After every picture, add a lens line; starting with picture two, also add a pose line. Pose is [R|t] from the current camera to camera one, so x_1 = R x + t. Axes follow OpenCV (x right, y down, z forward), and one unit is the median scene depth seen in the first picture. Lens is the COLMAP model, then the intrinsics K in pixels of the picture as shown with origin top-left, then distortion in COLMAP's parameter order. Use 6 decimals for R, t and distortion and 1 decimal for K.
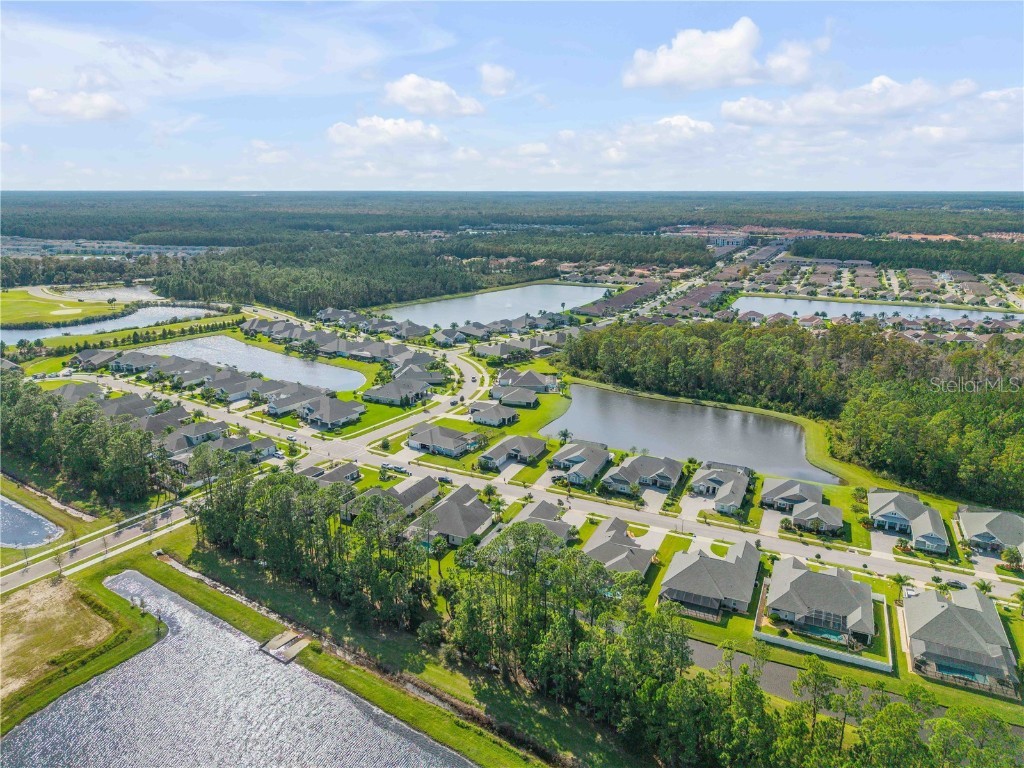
lens RADIAL K [[687.2, 0, 513.2], [0, 687.2, 373.0], [0, 0, 1]] dist [0.017304, -0.016467]
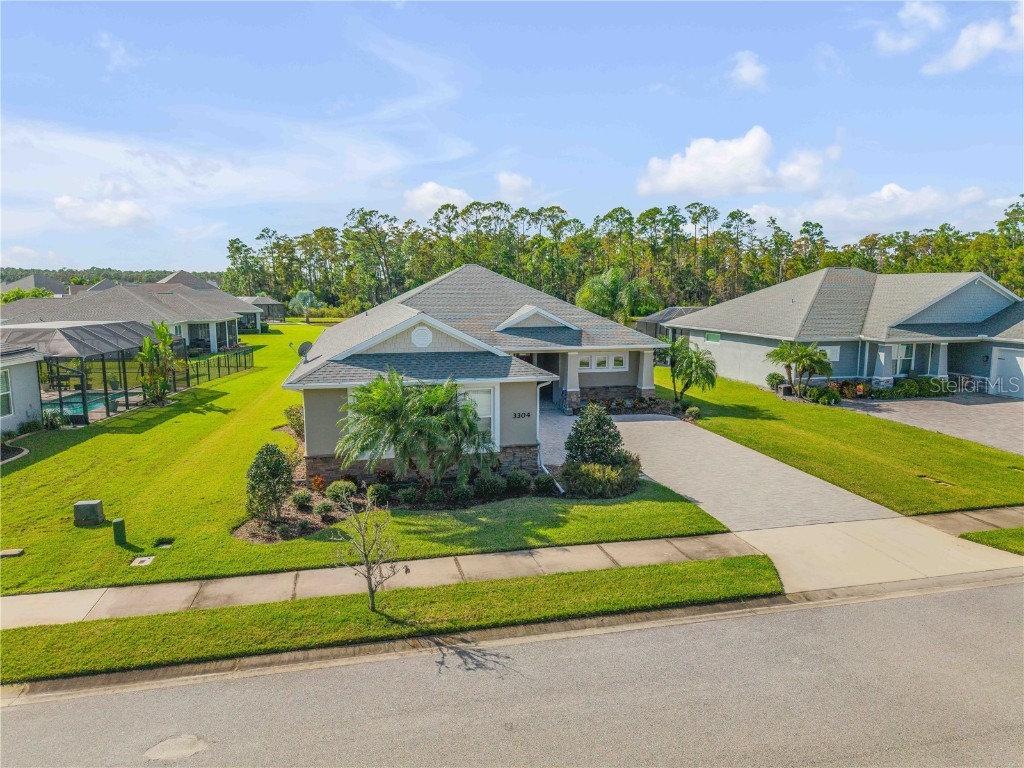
lens RADIAL K [[687.2, 0, 512.0], [0, 687.2, 387.4], [0, 0, 1]] dist [0.017304, -0.016467]
pose [[0.784500, -0.089924, 0.613575, -0.063944], [0.161035, 0.985029, -0.061533, 0.105214], [-0.598855, 0.147080, 0.787236, 0.733608]]
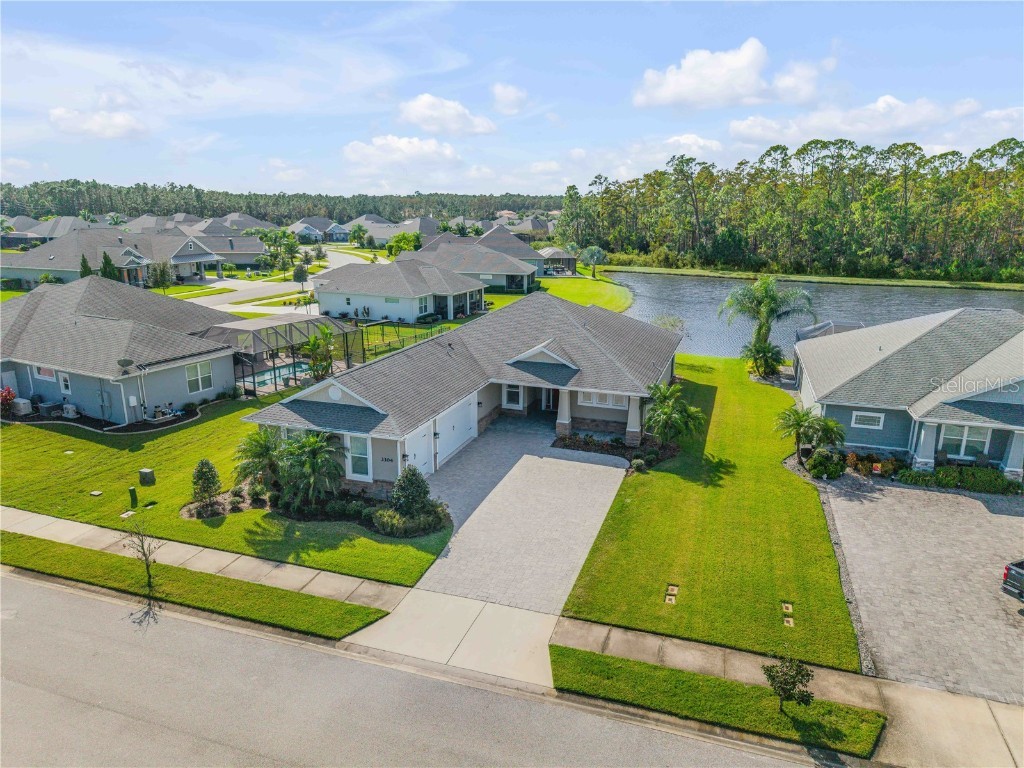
lens RADIAL K [[687.2, 0, 510.2], [0, 687.2, 384.9], [0, 0, 1]] dist [0.017304, -0.016467]
pose [[0.993407, -0.023333, 0.112240, -0.015948], [0.023892, 0.999708, -0.003639, 0.094636], [-0.112122, 0.006296, 0.993675, 0.692920]]
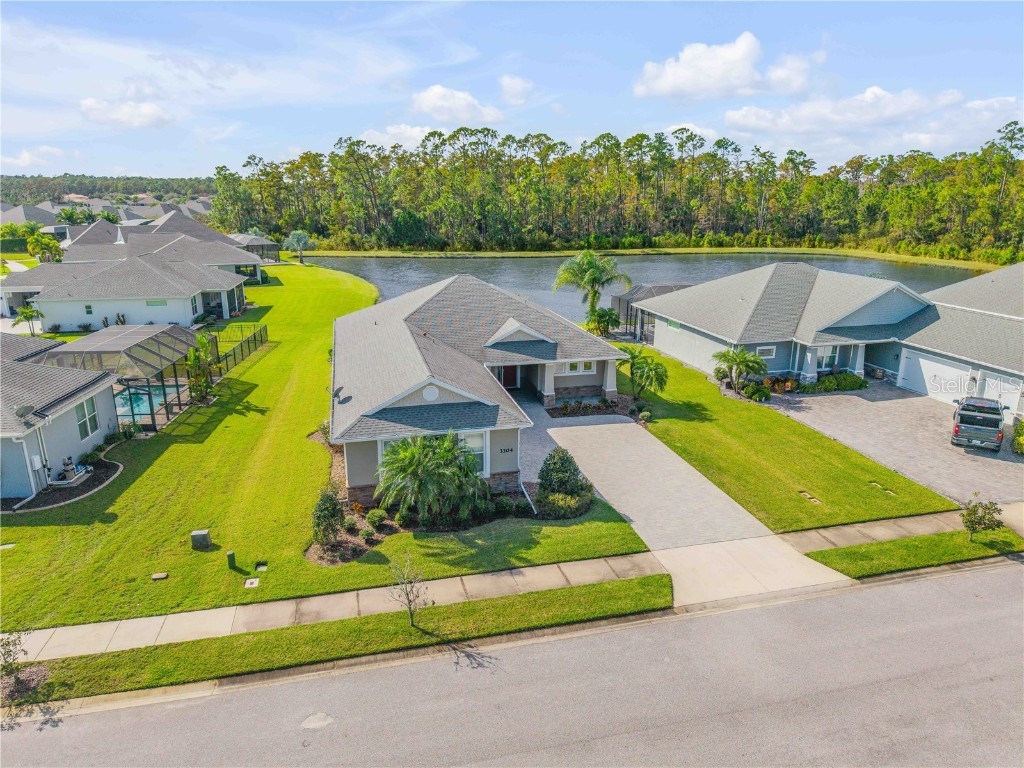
lens RADIAL K [[687.2, 0, 511.7], [0, 687.2, 387.1], [0, 0, 1]] dist [0.017304, -0.016467]
pose [[0.773744, -0.174162, 0.609088, -0.074898], [0.162246, 0.983879, 0.075223, 0.089102], [-0.612370, 0.040619, 0.789527, 0.714698]]
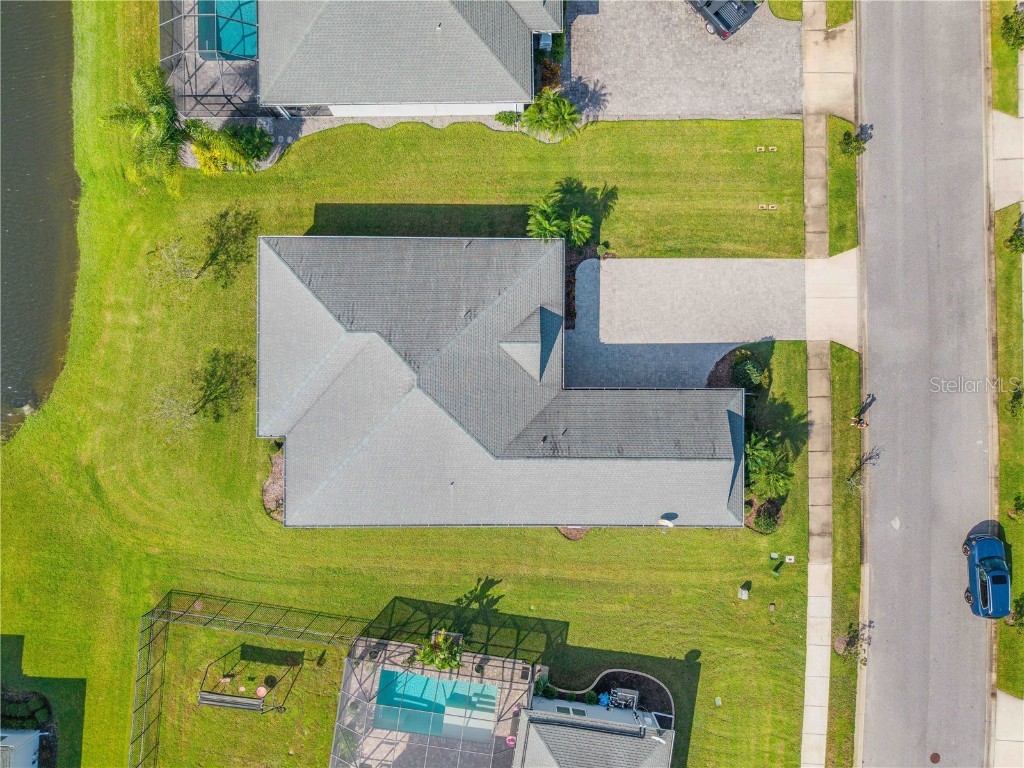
lens RADIAL K [[687.2, 0, 511.1], [0, 687.2, 384.5], [0, 0, 1]] dist [0.017304, -0.016467]
pose [[-0.432951, -0.901417, 0.000339, -0.001232], [0.229206, -0.109724, 0.967174, -0.029695], [-0.871790, 0.418817, 0.254116, 0.787032]]
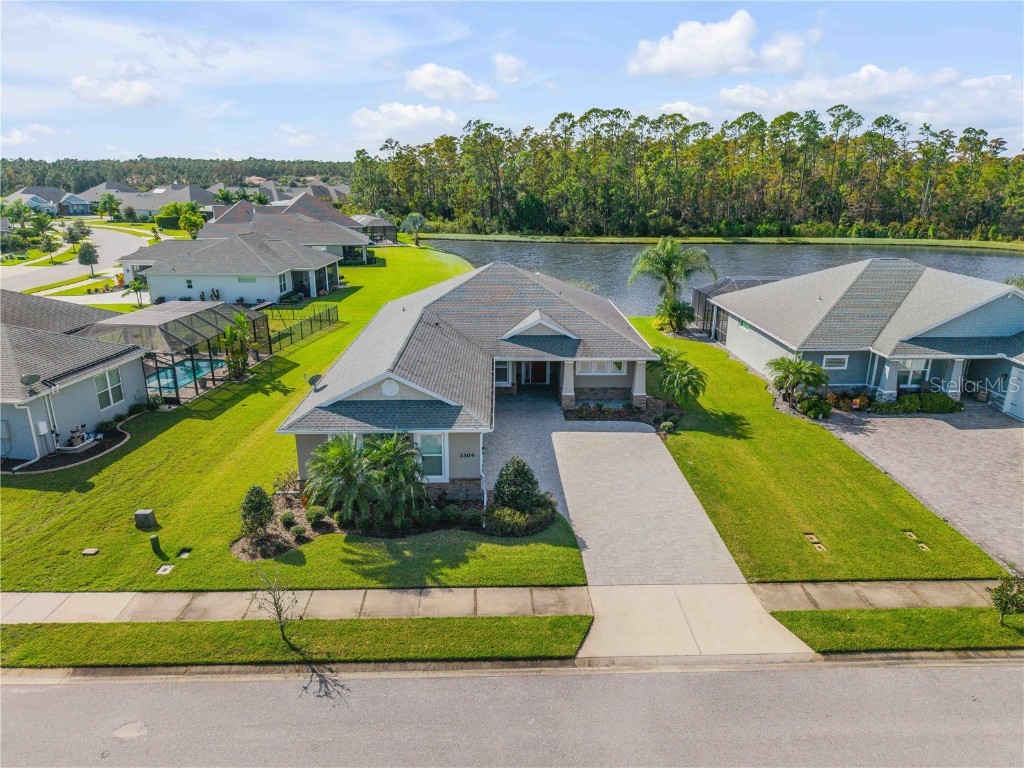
lens RADIAL K [[687.2, 0, 511.3], [0, 687.2, 387.5], [0, 0, 1]] dist [0.017304, -0.016467]
pose [[0.892032, -0.132105, 0.432235, -0.052289], [0.113371, 0.991157, 0.068959, 0.090662], [-0.437522, -0.012511, 0.899121, 0.709346]]
